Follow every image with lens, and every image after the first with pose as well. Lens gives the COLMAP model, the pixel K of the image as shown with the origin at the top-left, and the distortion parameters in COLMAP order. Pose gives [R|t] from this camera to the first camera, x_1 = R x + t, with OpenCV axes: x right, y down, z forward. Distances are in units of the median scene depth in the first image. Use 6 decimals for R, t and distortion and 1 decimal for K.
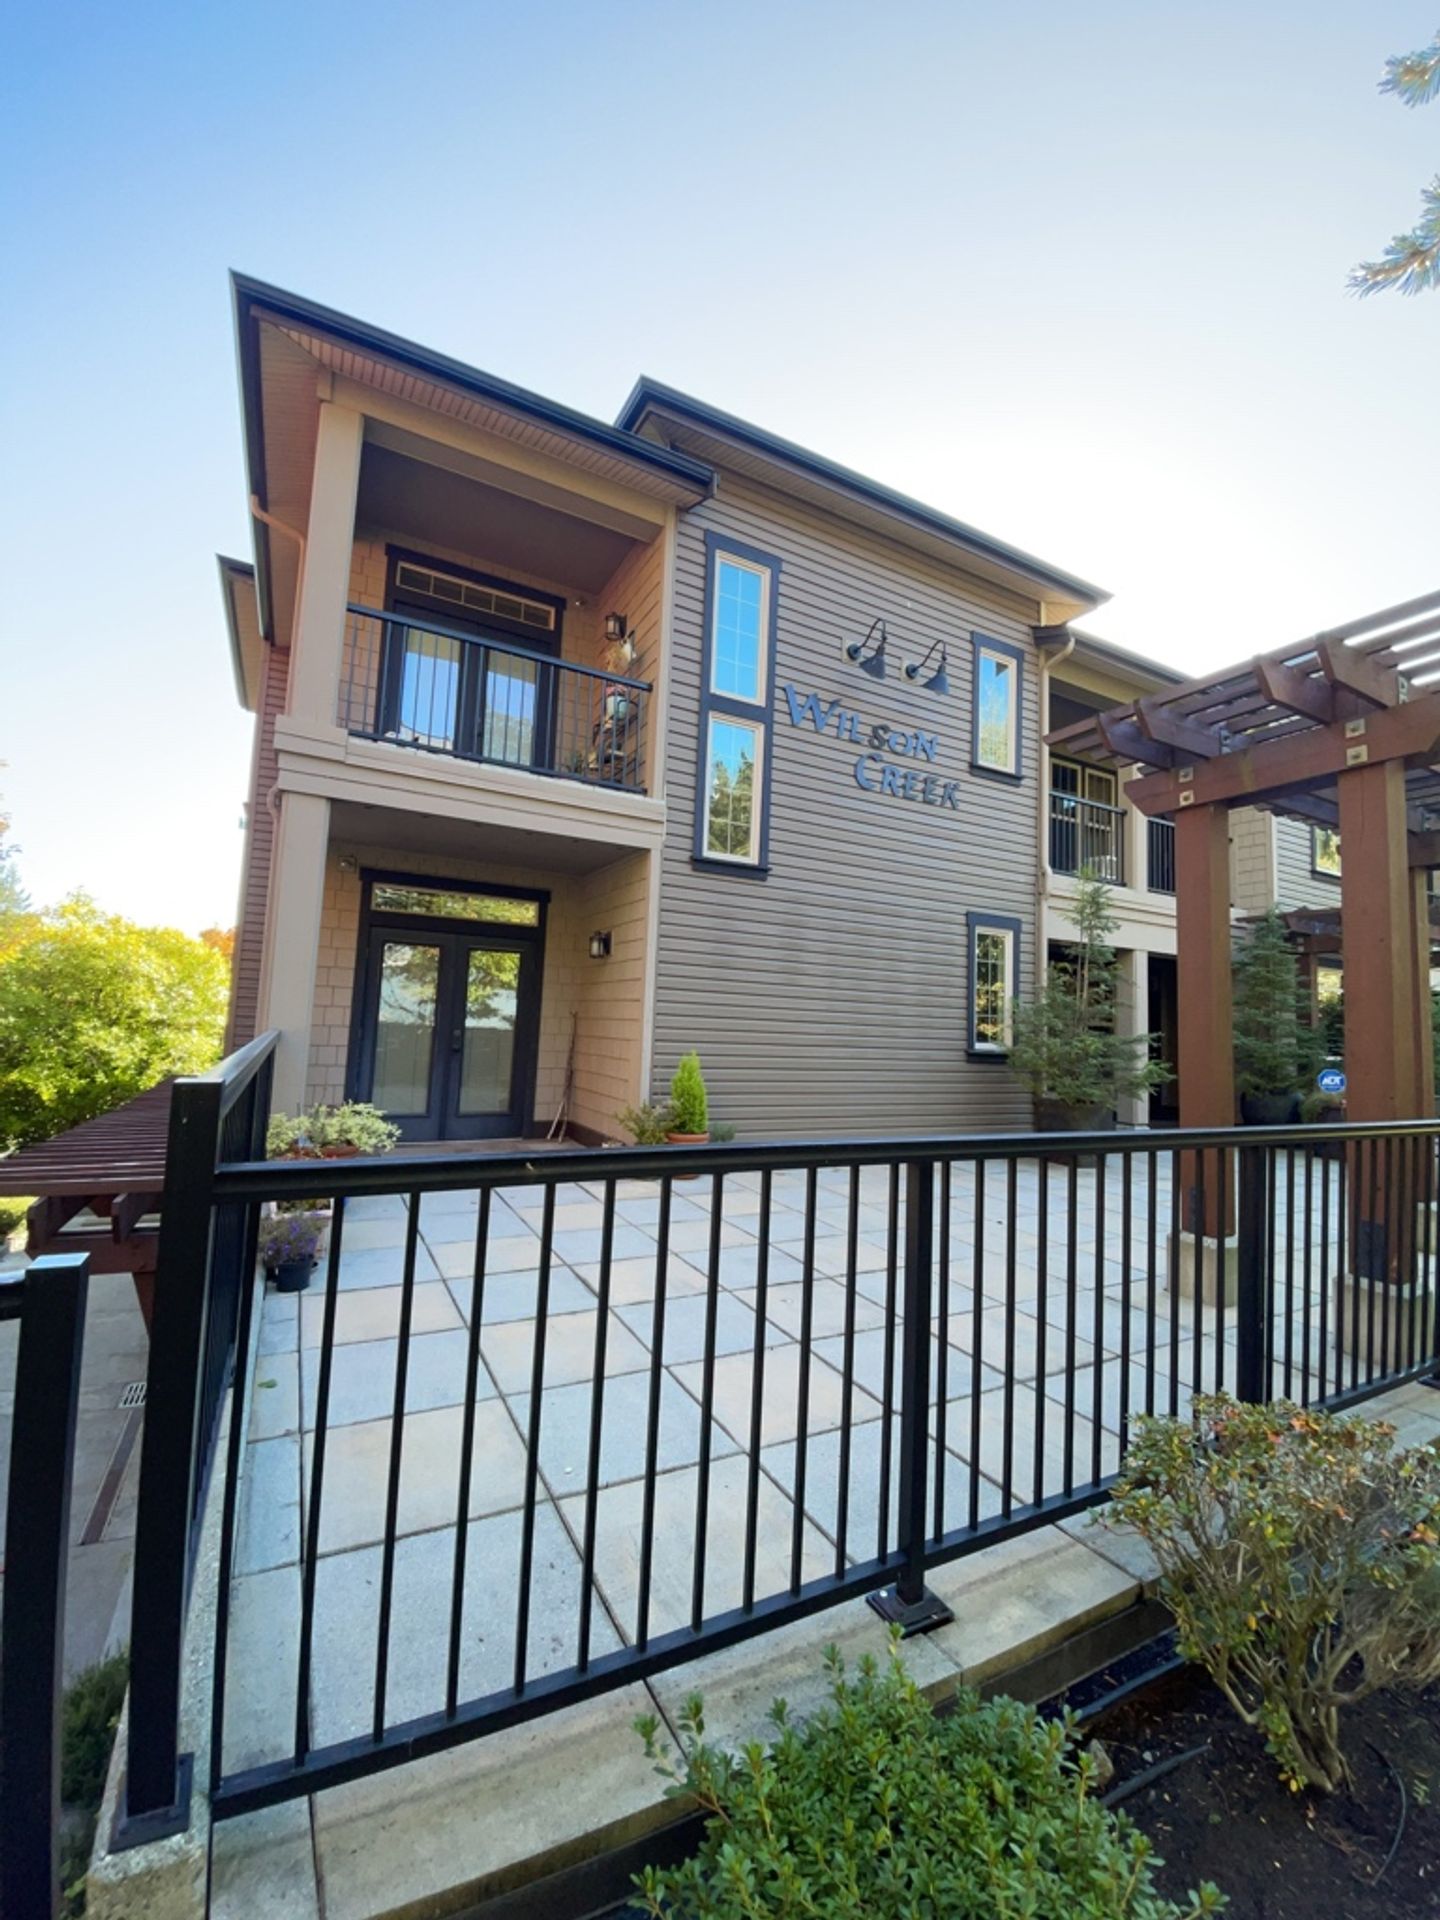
lens RADIAL K [[801.1, 0, 720.0], [0, 801.1, 960.0], [0, 0, 1]] dist [0.000175, -0.000048]
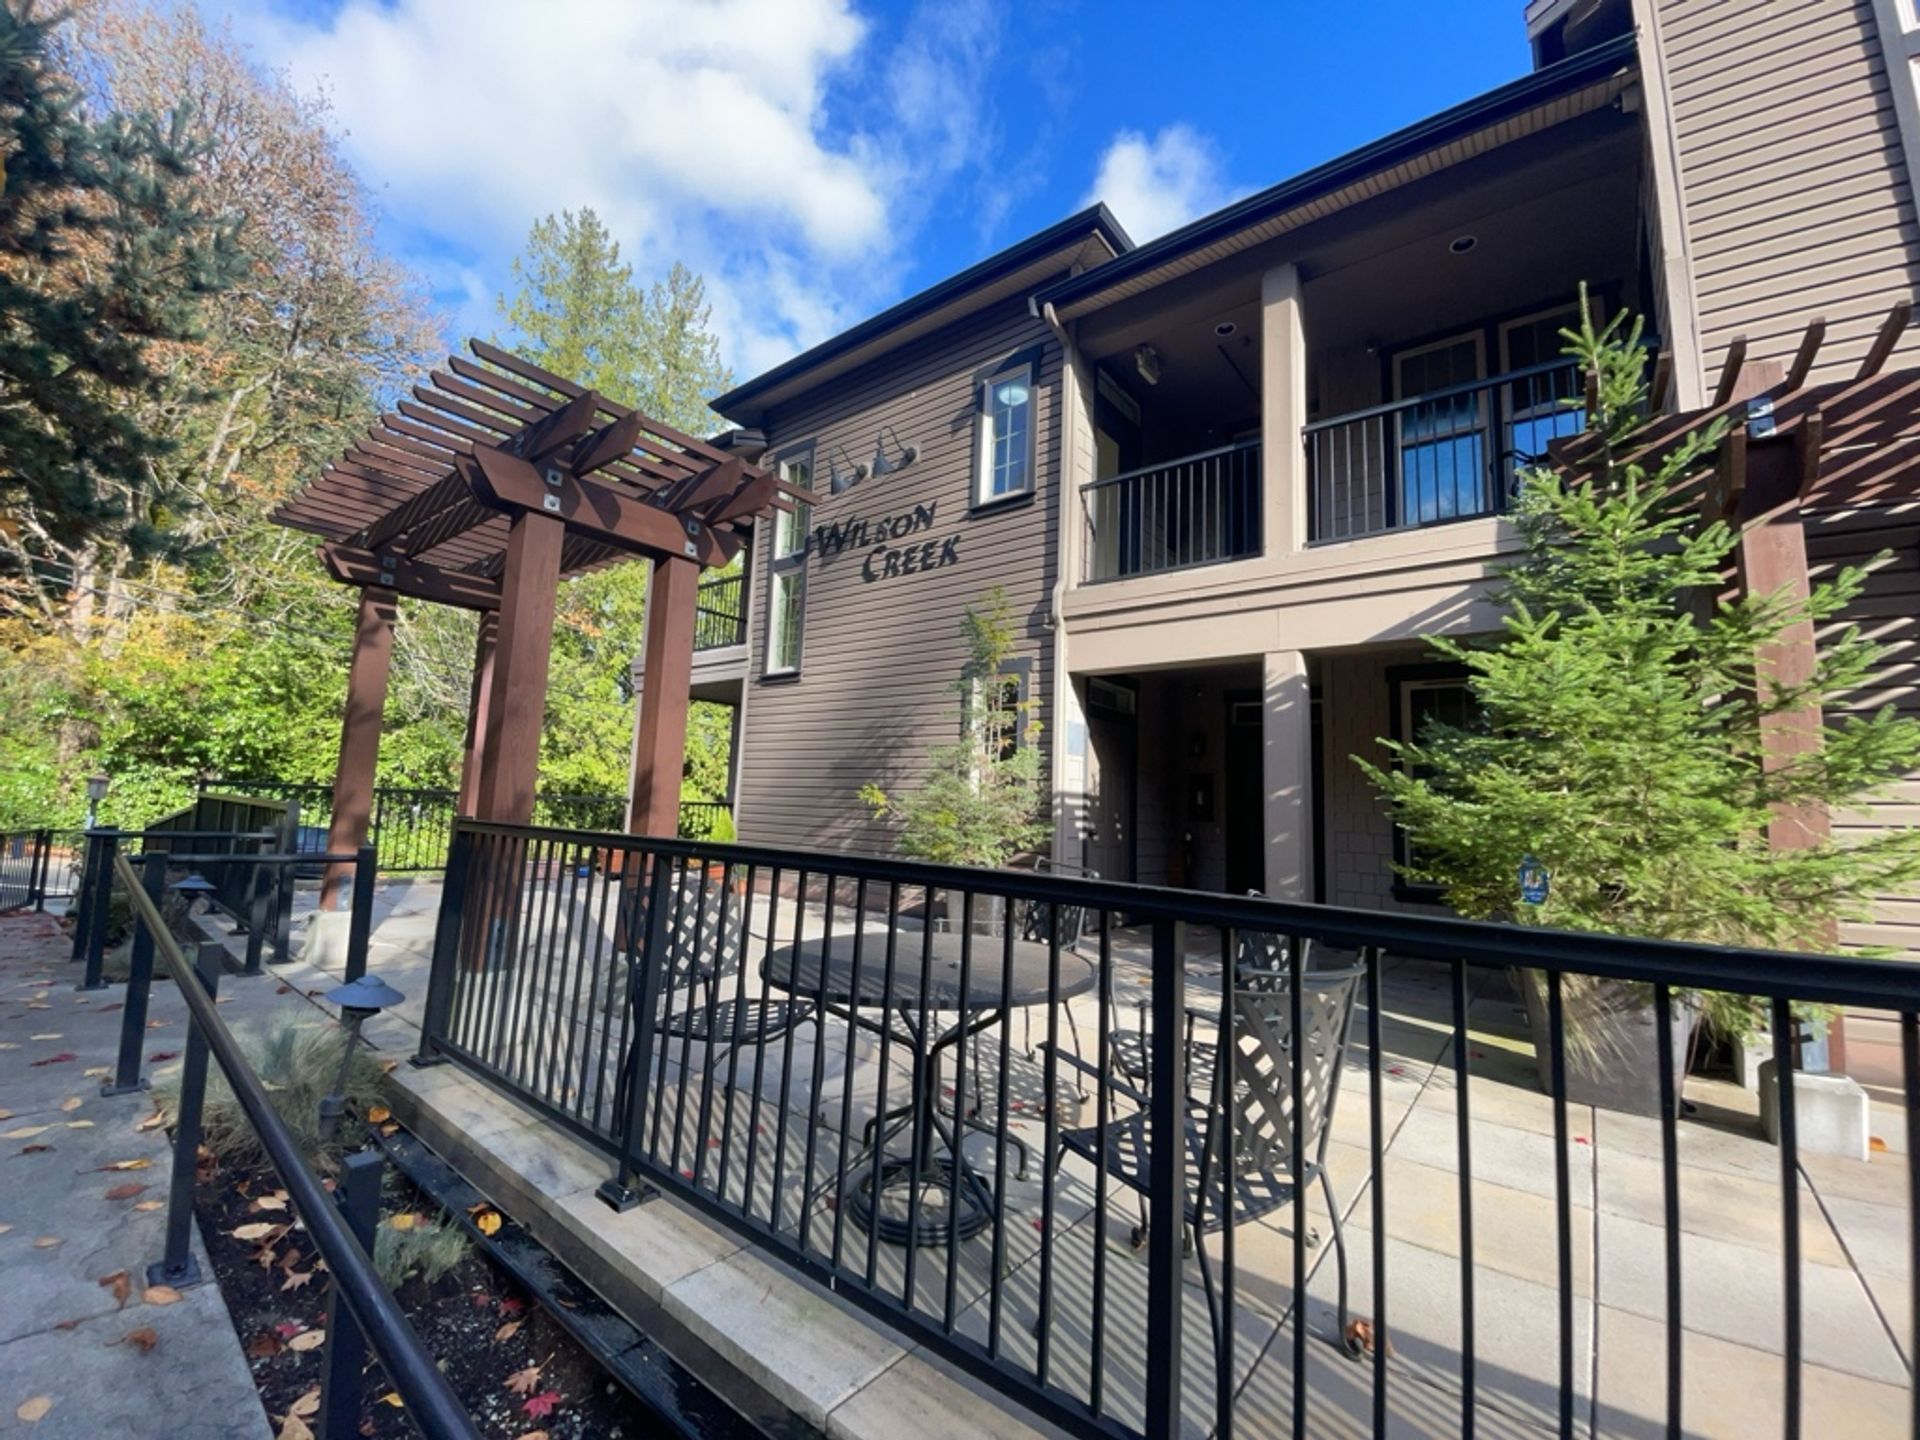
lens RADIAL K [[769.9, 0, 960.0], [0, 769.9, 720.0], [0, 0, 1]] dist [-0.000169, -0.000002]
pose [[0.402487, -0.133746, -0.905603, 1.122771], [0.071253, 0.990845, -0.114667, 0.111719], [0.912649, -0.018375, 0.408332, 0.614080]]
